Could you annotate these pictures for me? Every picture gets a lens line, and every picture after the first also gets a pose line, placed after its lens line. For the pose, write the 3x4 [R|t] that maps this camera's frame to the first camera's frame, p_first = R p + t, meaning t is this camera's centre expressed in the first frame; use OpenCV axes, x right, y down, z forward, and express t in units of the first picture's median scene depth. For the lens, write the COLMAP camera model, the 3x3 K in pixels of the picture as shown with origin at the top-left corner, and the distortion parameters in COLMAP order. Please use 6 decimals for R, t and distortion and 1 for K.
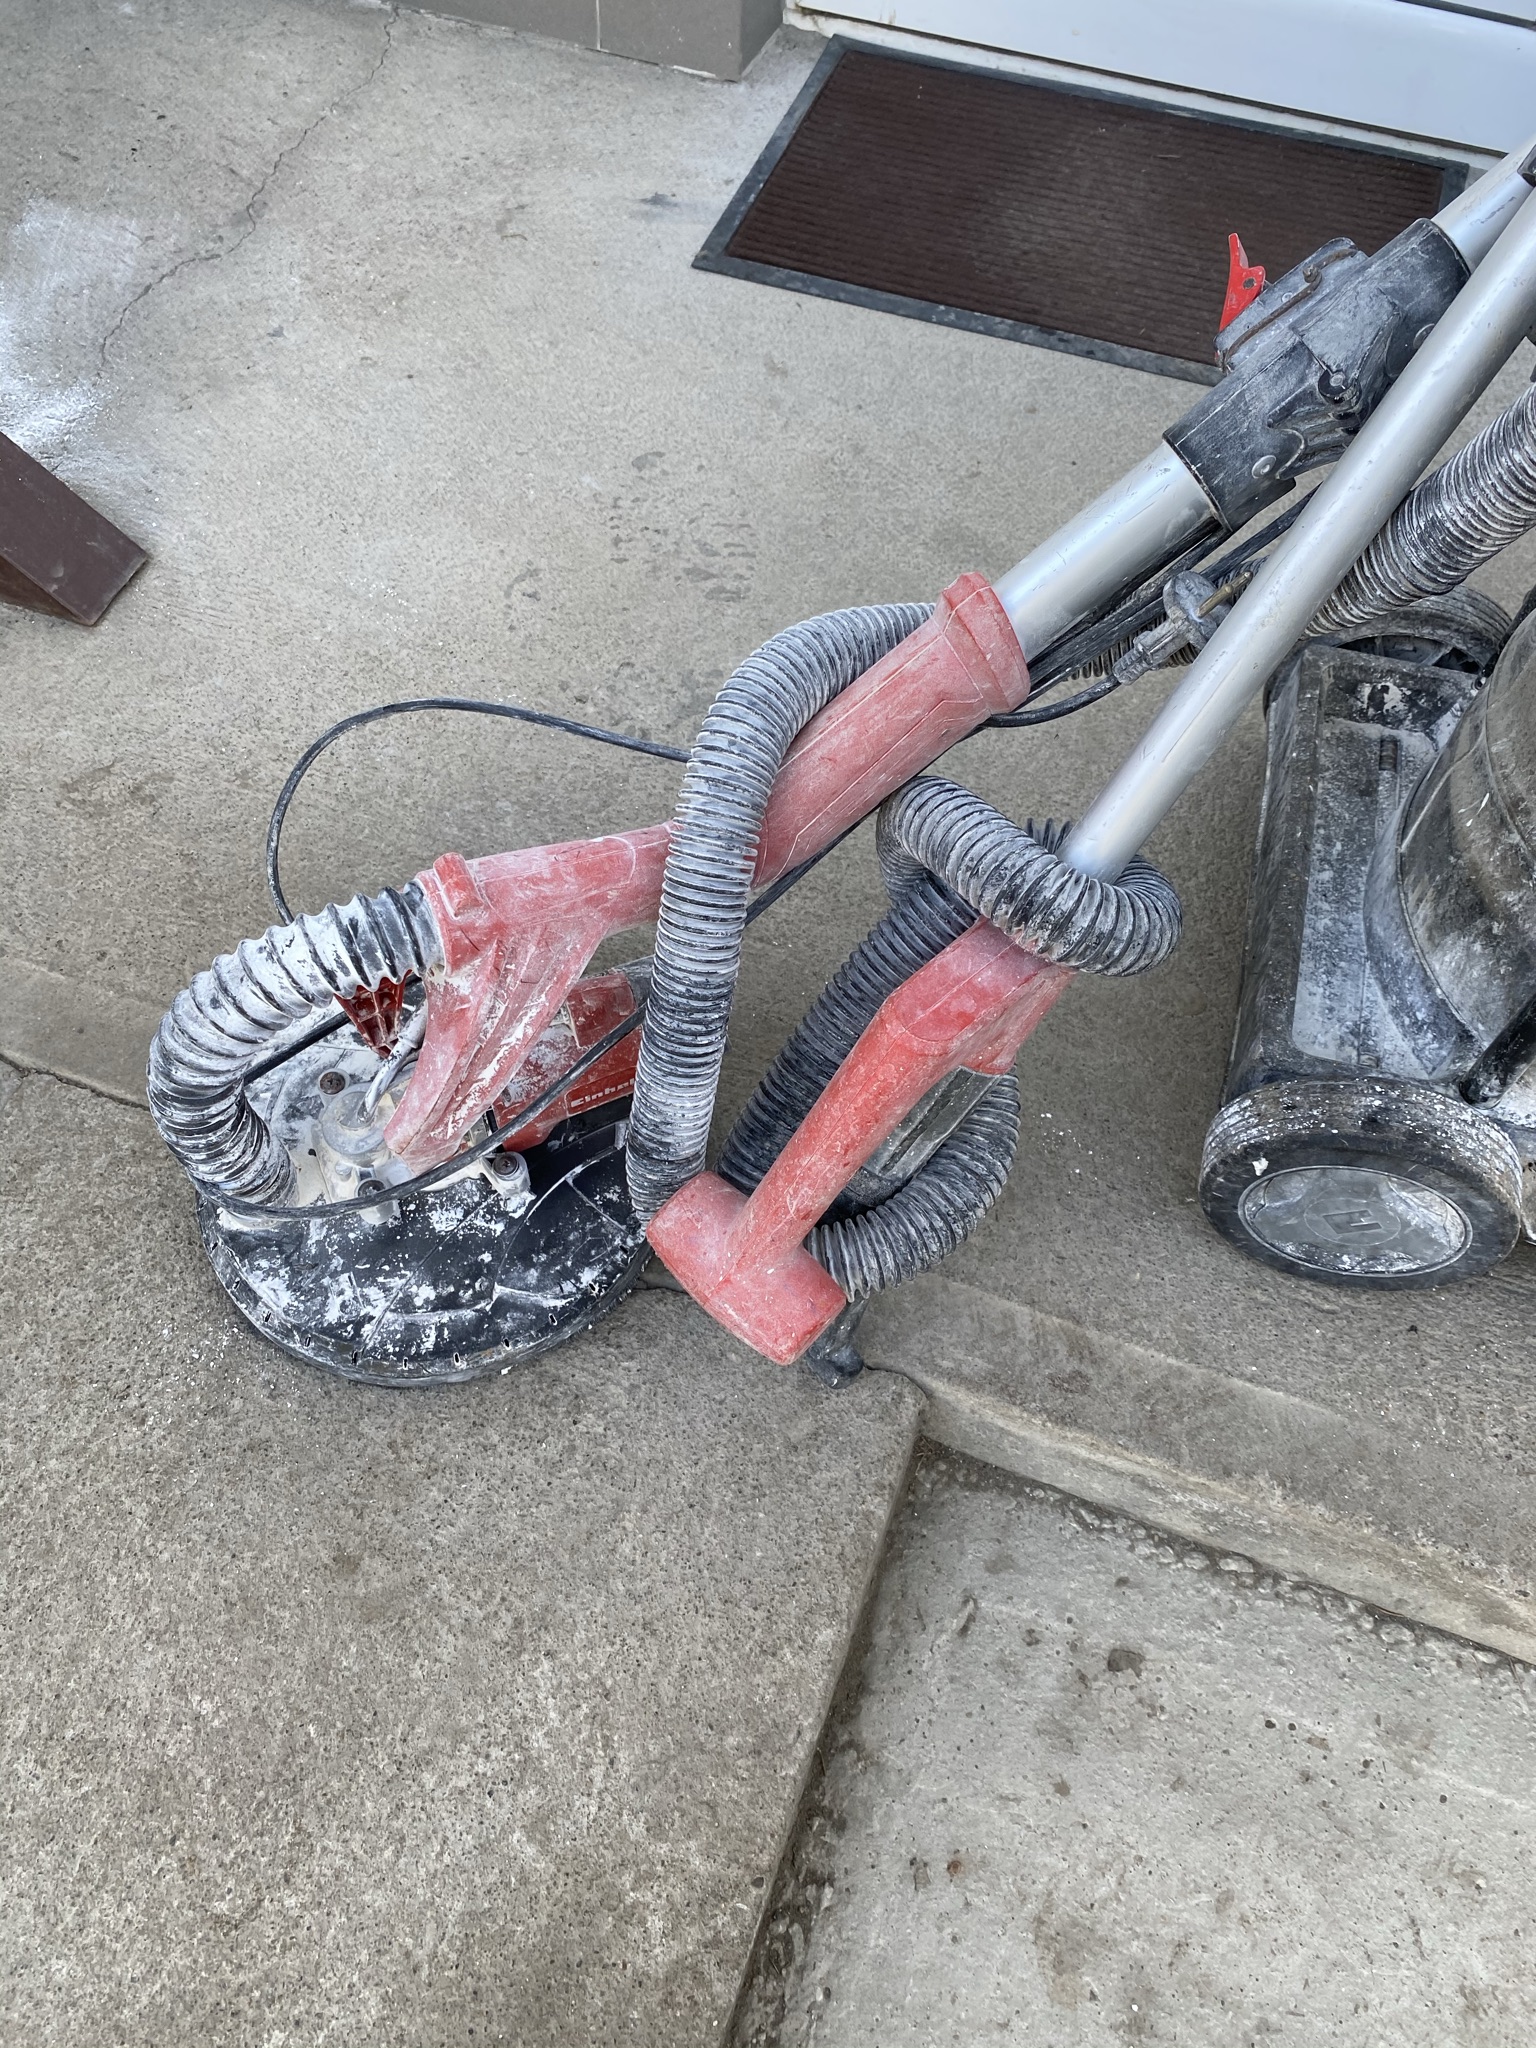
lens RADIAL K [[1598.0, 0, 743.3], [0, 1598.0, 1016.9], [0, 0, 1]] dist [0.009670, 0.000923]
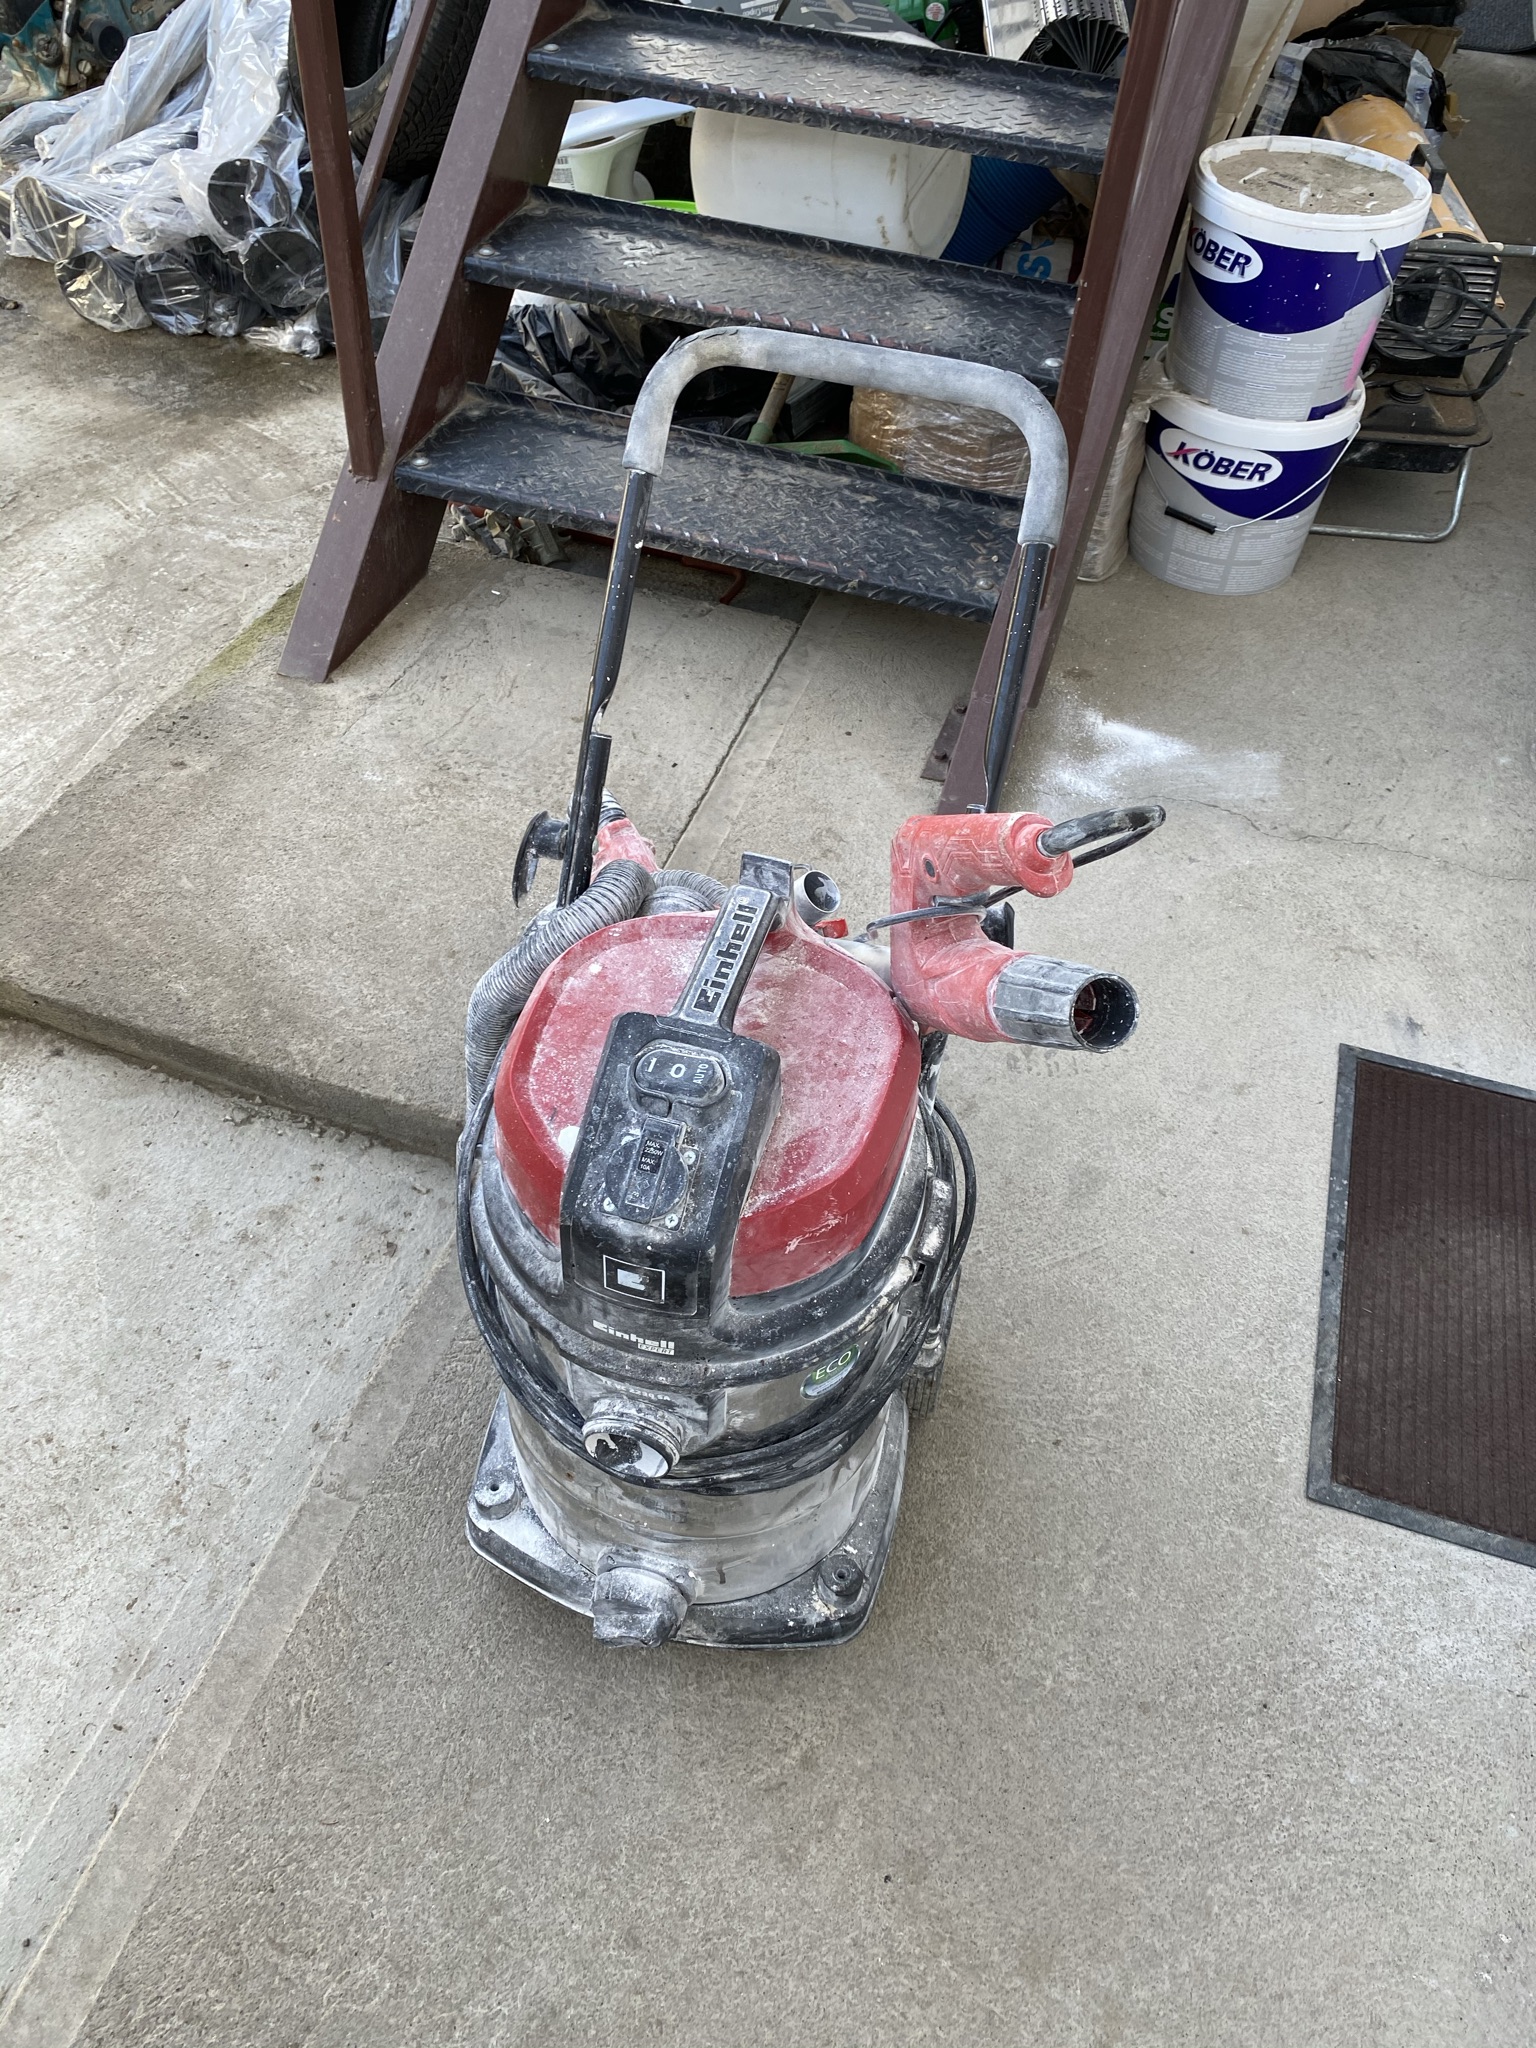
lens RADIAL K [[1597.0, 0, 764.8], [0, 1597.0, 967.3], [0, 0, 1]] dist [-0.001443, 0.005714]
pose [[0.033308, 0.686248, -0.726605, 1.550171], [-0.861800, 0.387902, 0.326852, -0.864198], [0.506153, 0.615301, 0.604329, -0.249359]]
